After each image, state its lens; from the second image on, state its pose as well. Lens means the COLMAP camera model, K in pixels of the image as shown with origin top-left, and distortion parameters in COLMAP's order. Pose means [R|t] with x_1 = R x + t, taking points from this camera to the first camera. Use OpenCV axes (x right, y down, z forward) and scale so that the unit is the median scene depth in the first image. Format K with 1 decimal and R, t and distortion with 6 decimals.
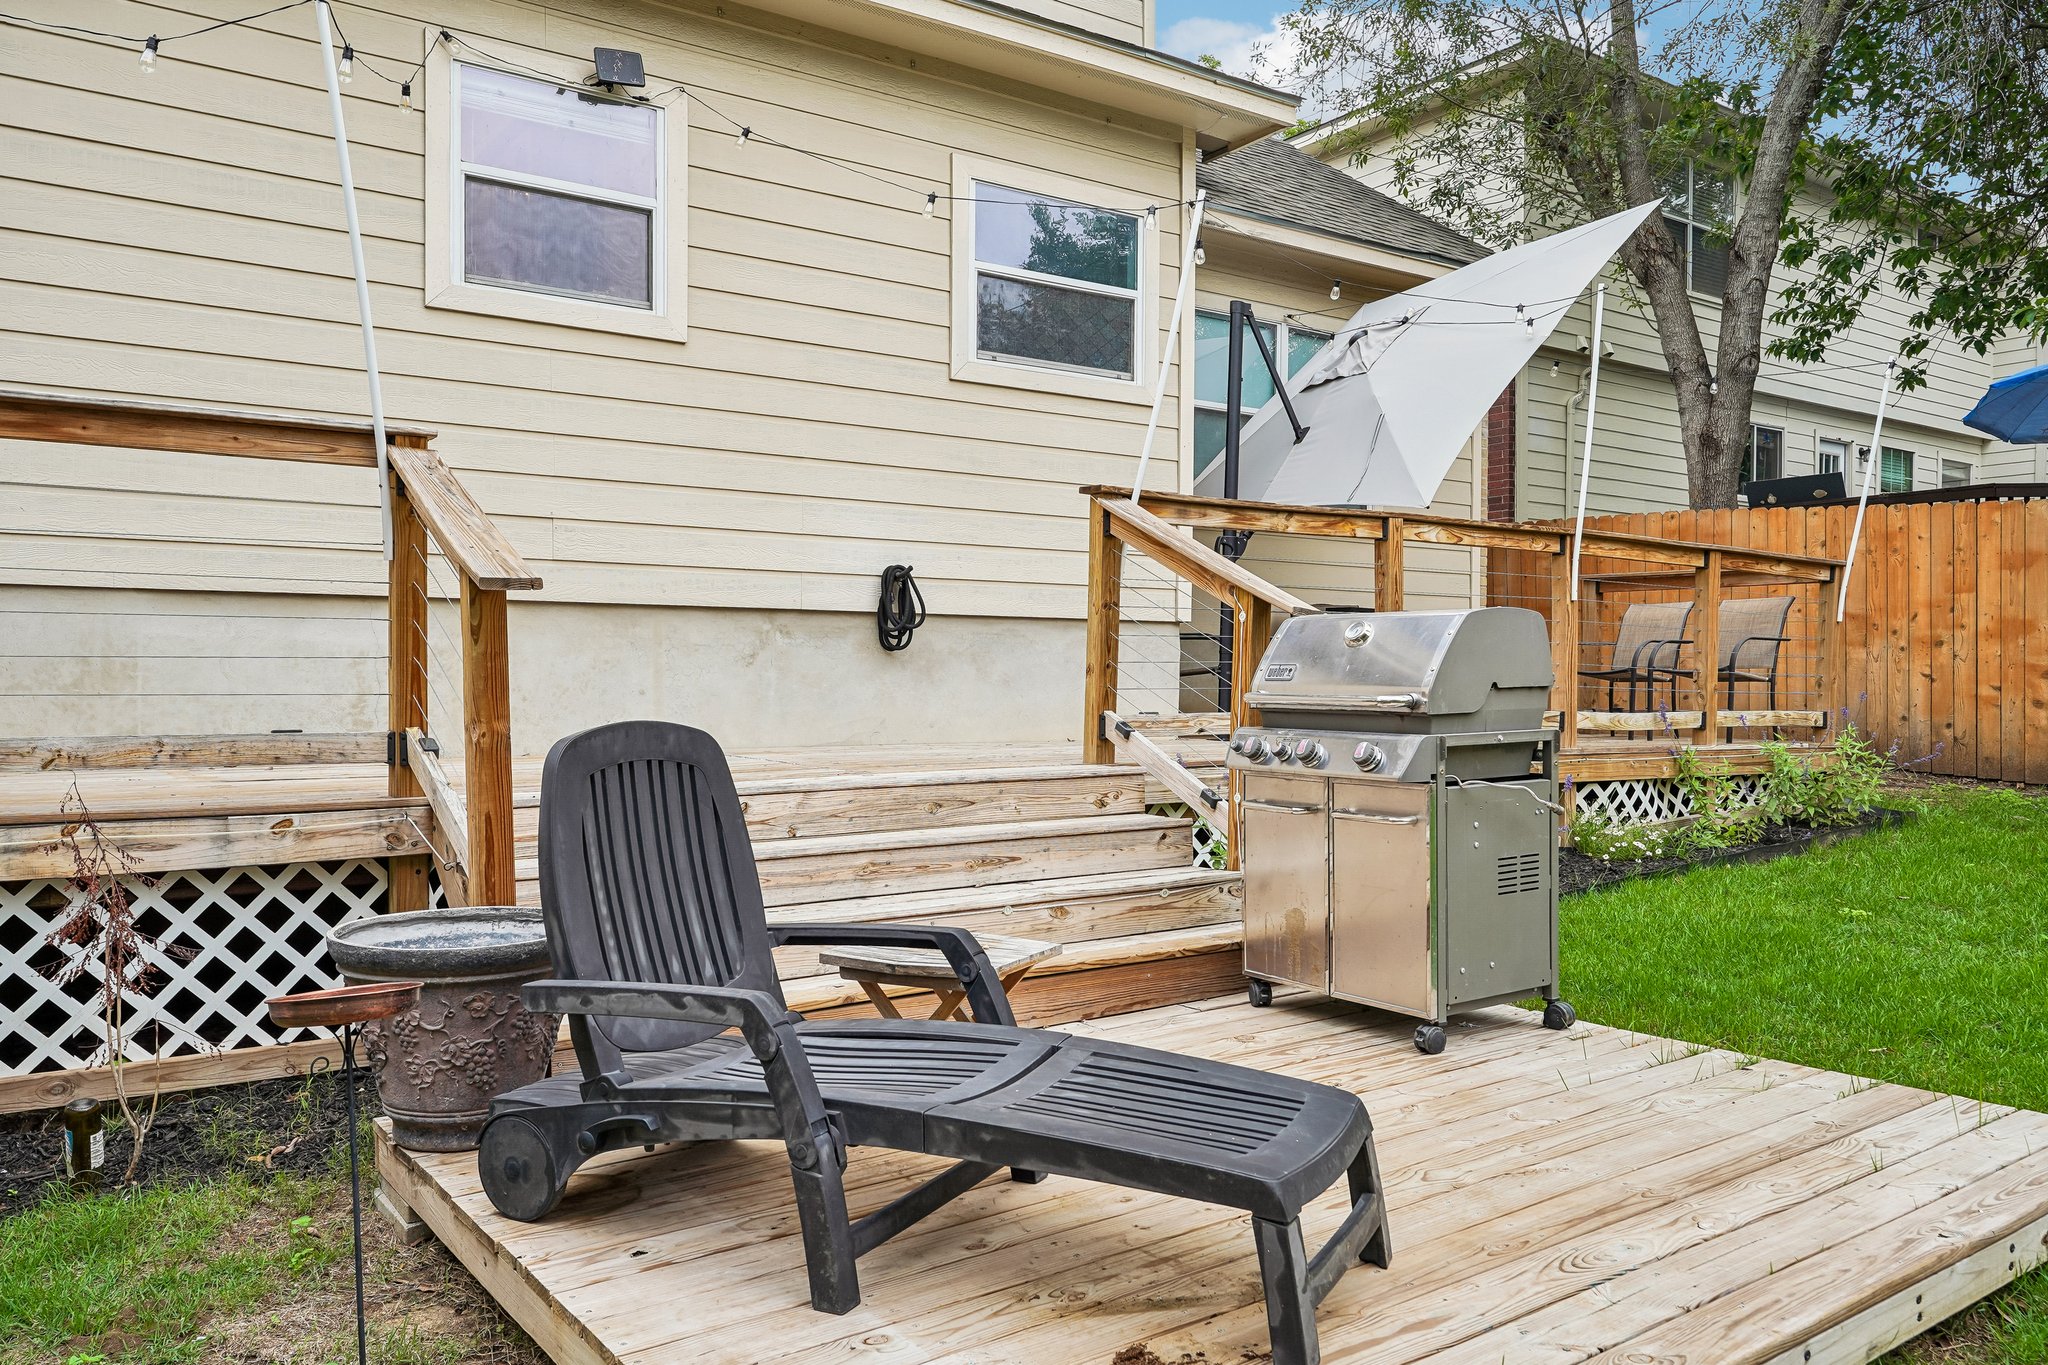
lens RADIAL K [[1533.6, 0, 1027.0], [0, 1533.6, 692.7], [0, 0, 1]] dist [0.008949, 0.003626]
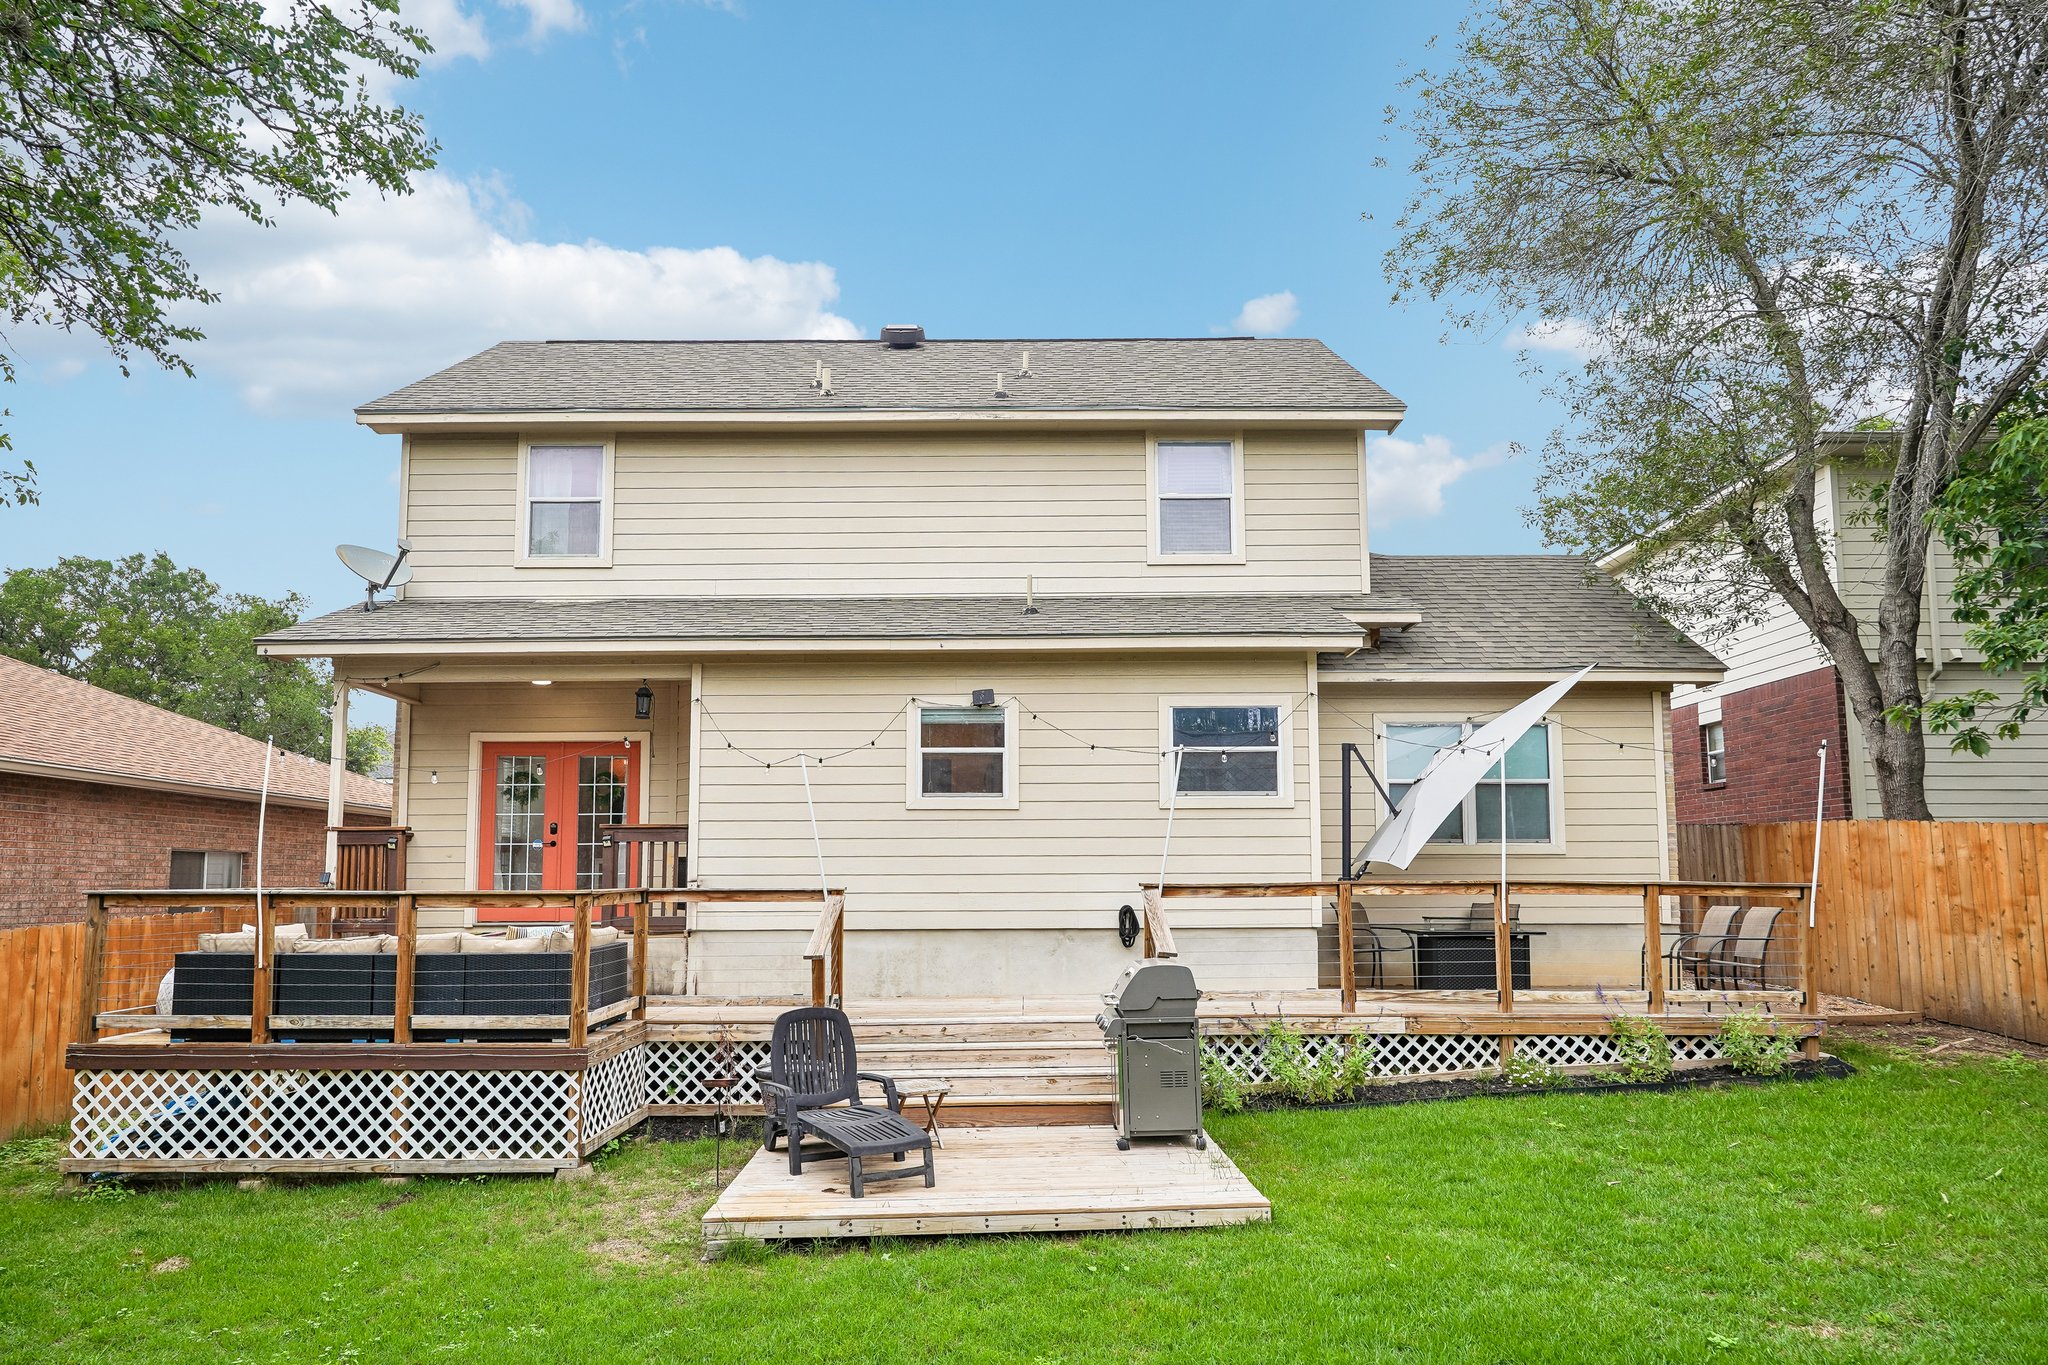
lens RADIAL K [[1243.5, 0, 1016.8], [0, 1243.5, 750.2], [0, 0, 1]] dist [0.001828, 0.006546]
pose [[0.816970, -0.068809, -0.572560, 0.696056], [0.003882, 0.993490, -0.113855, -0.092675], [0.576667, 0.090793, 0.811919, -0.406126]]
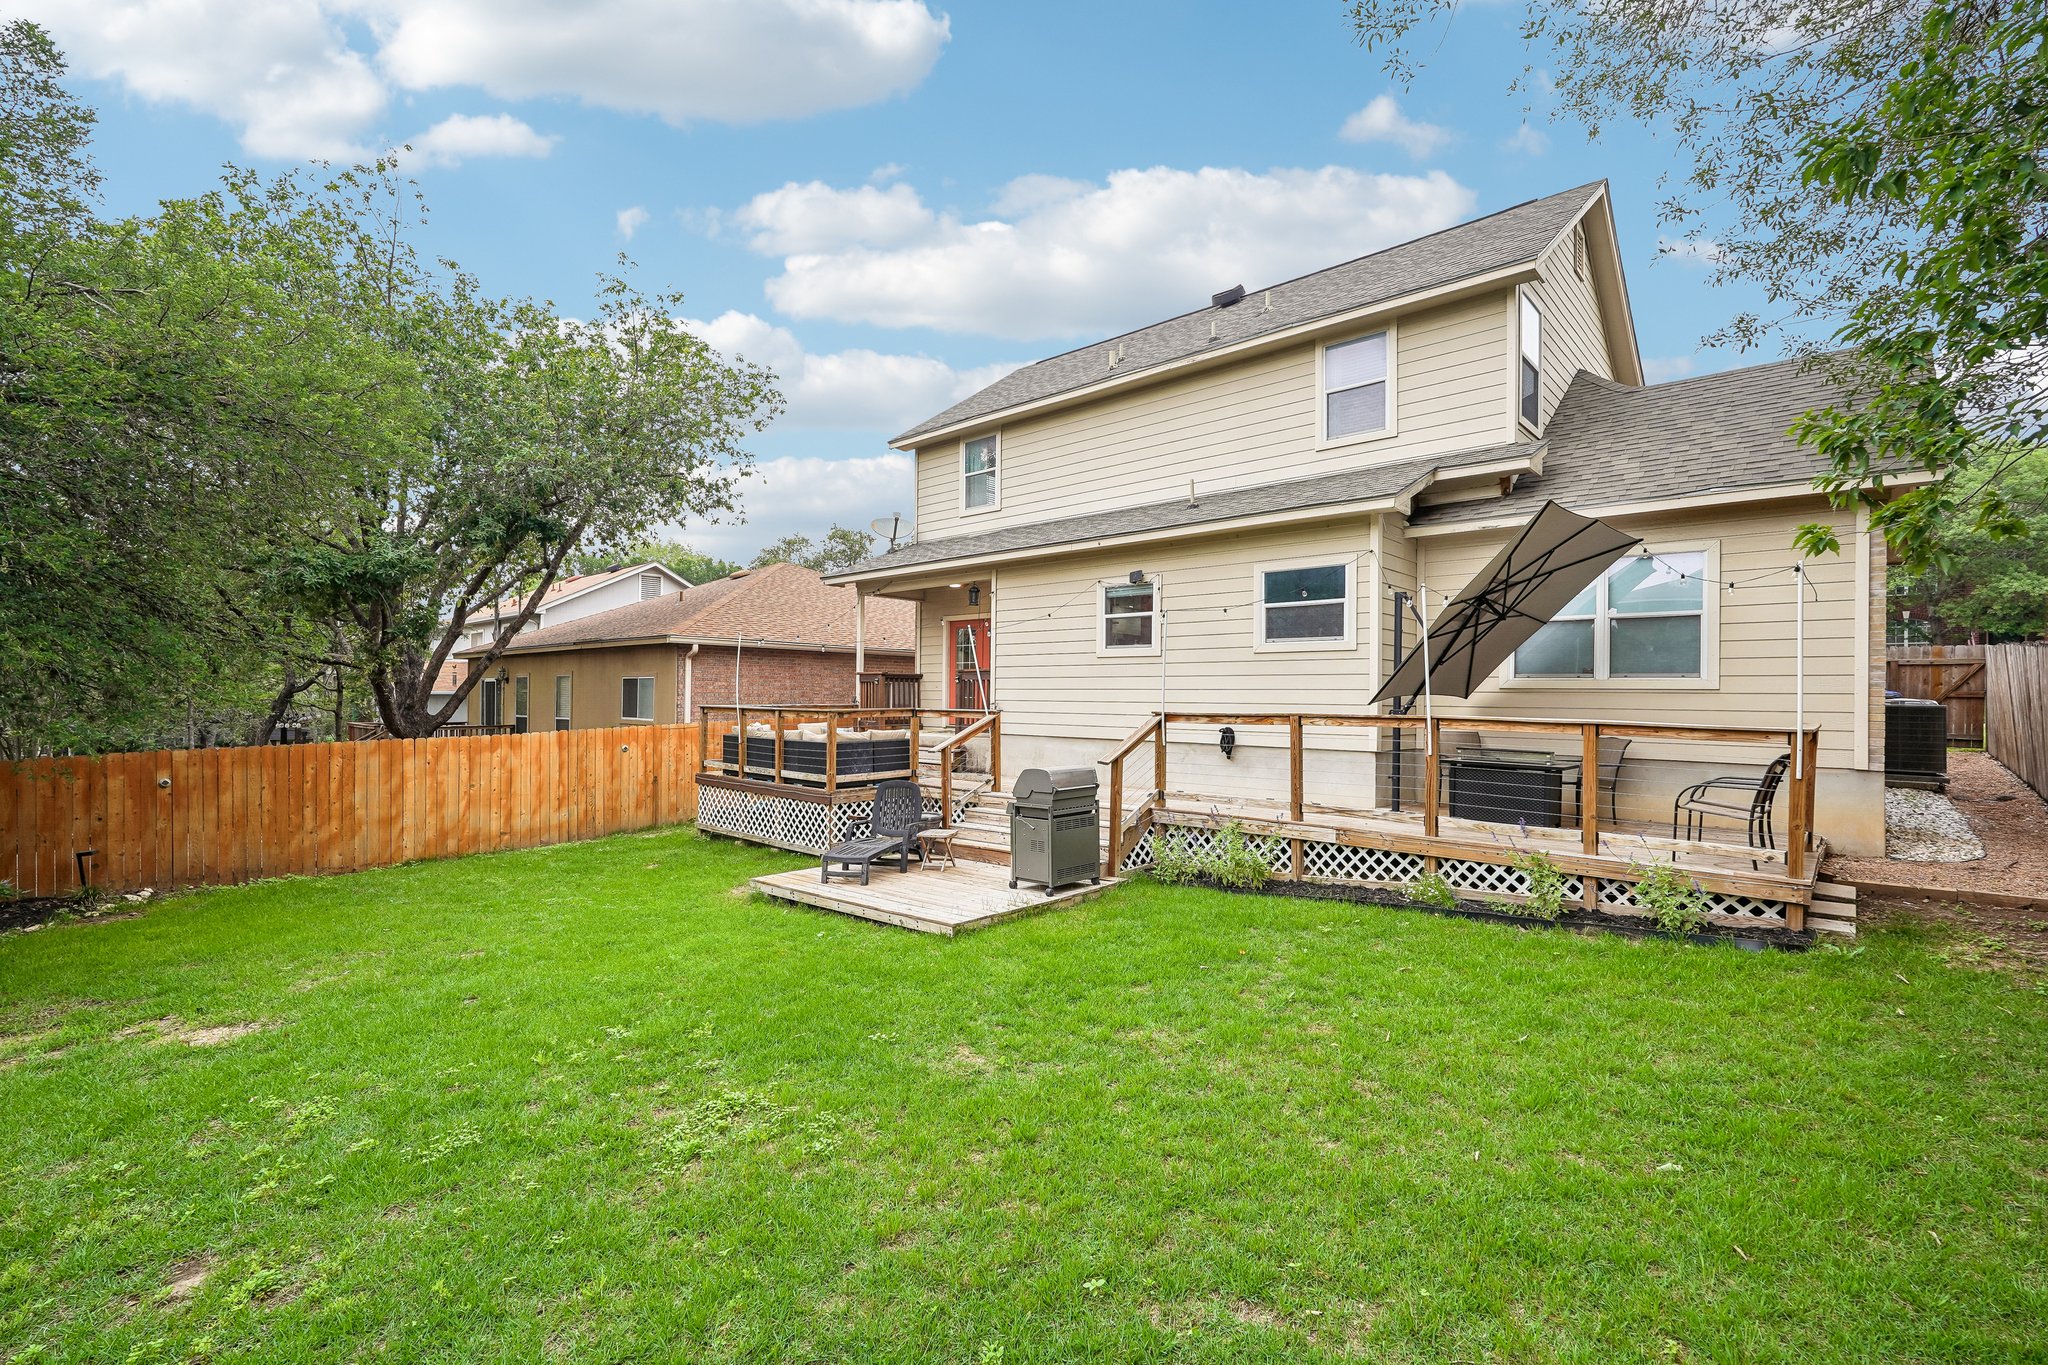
lens RADIAL K [[910.4, 0, 1012.1], [0, 910.4, 669.1], [0, 0, 1]] dist [-0.001741, 0.000775]
pose [[0.201607, -0.031483, -0.978960, 1.288629], [-0.013719, 0.999294, -0.034962, -0.114660], [0.979370, 0.020478, 0.201033, 0.293304]]
